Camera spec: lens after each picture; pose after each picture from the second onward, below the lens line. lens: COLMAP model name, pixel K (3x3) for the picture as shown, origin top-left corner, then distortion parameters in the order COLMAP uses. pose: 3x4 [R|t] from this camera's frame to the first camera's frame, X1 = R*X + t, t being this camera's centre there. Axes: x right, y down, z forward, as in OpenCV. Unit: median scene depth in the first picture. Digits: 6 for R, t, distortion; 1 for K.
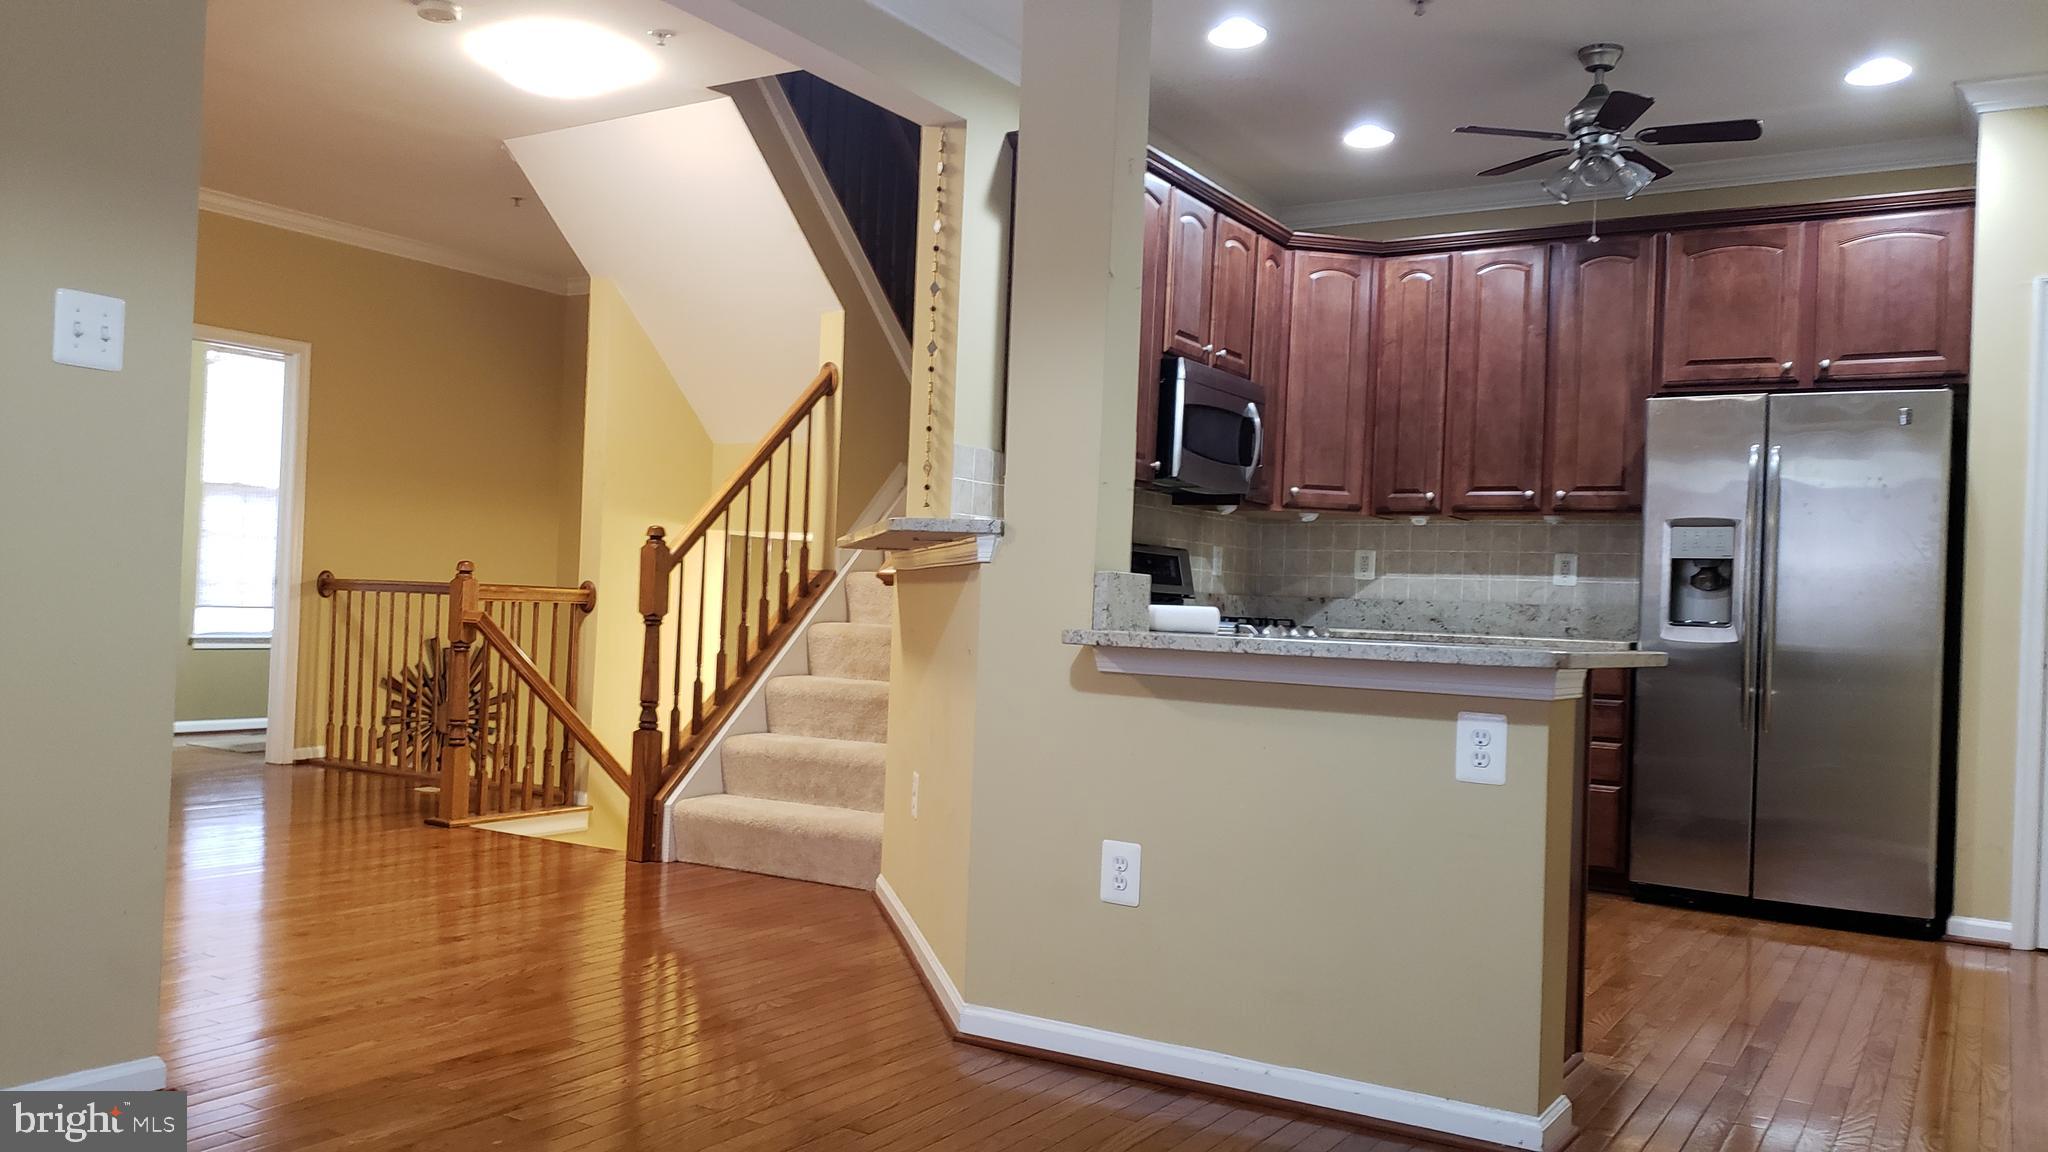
lens RADIAL K [[1592.8, 0, 991.4], [0, 1592.8, 577.4], [0, 0, 1]] dist [0.064776, -0.113763]
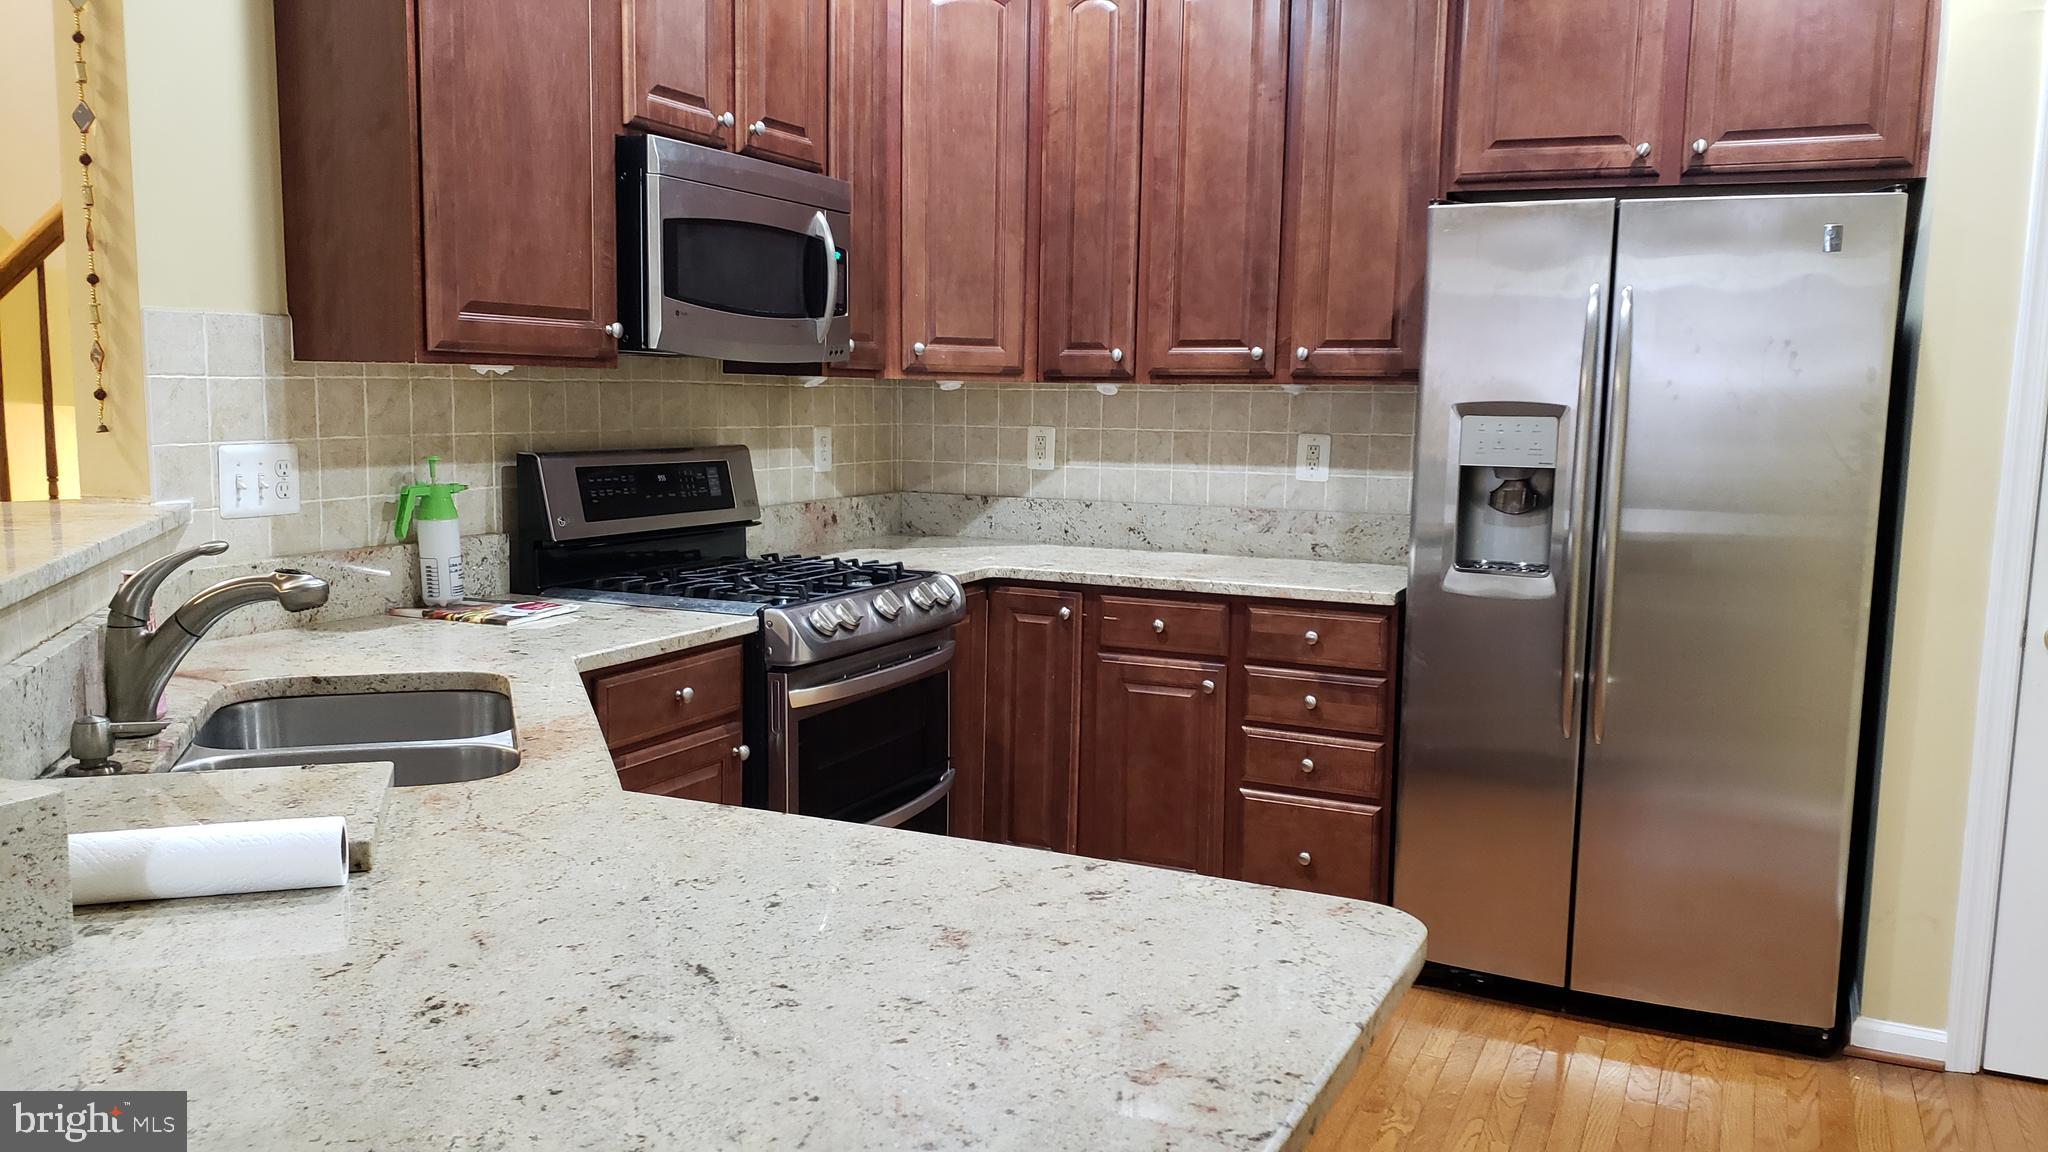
lens RADIAL K [[1558.6, 0, 1049.4], [0, 1558.6, 619.9], [0, 0, 1]] dist [0.080299, -0.159531]
pose [[0.988369, -0.044831, 0.145319, 0.150654], [0.020579, 0.986200, 0.164276, -0.050281], [-0.150678, -0.159375, 0.975652, 0.364041]]
